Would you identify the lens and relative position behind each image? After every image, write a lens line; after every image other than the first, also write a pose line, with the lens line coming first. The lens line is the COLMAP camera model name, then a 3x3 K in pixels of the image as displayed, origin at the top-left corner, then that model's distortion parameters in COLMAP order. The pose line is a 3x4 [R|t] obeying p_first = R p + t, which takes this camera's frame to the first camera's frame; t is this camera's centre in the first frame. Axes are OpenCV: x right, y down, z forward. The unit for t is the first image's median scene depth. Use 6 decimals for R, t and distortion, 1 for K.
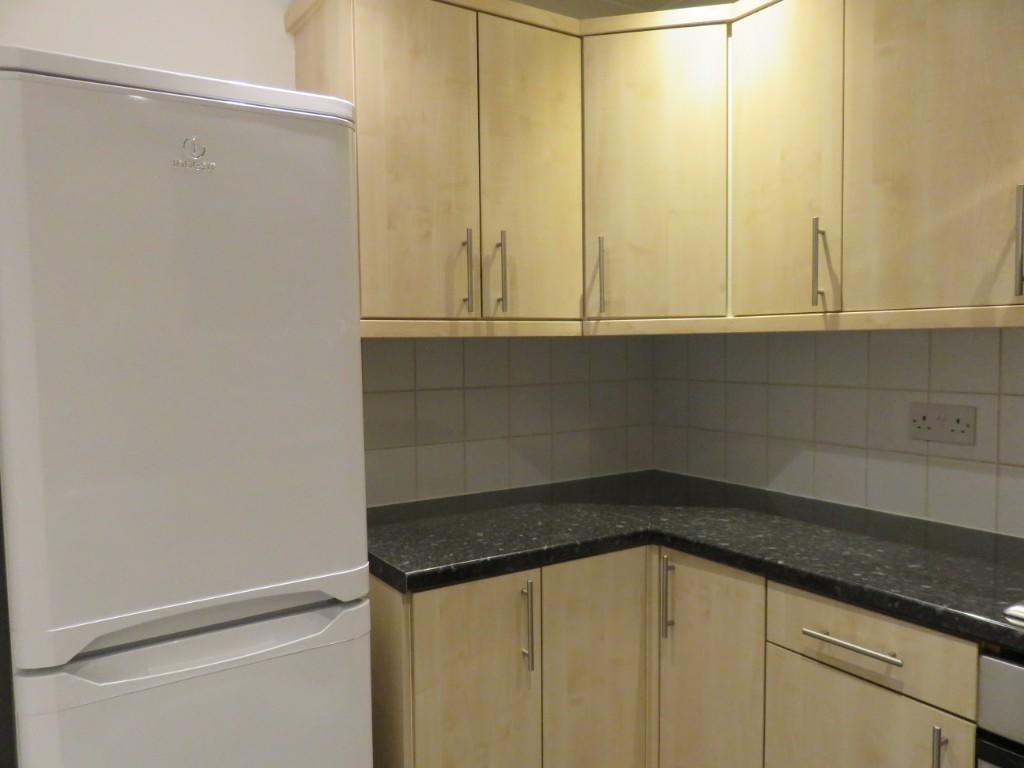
lens RADIAL K [[757.2, 0, 512.0], [0, 757.2, 384.0], [0, 0, 1]] dist [-0.012442, -0.000962]
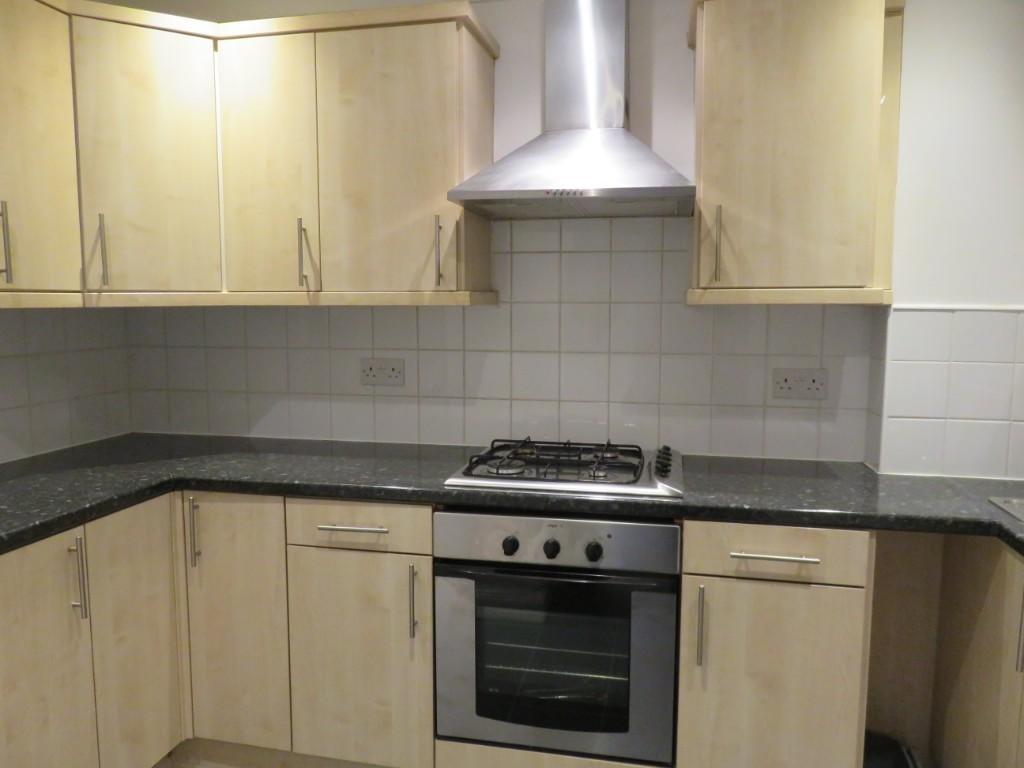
lens RADIAL K [[757.2, 0, 512.0], [0, 757.2, 384.0], [0, 0, 1]] dist [-0.012442, -0.000962]
pose [[0.716879, -0.064735, 0.694186, -0.241971], [0.030158, 0.997627, 0.061888, -0.005176], [-0.696545, -0.023431, 0.717130, -0.180101]]
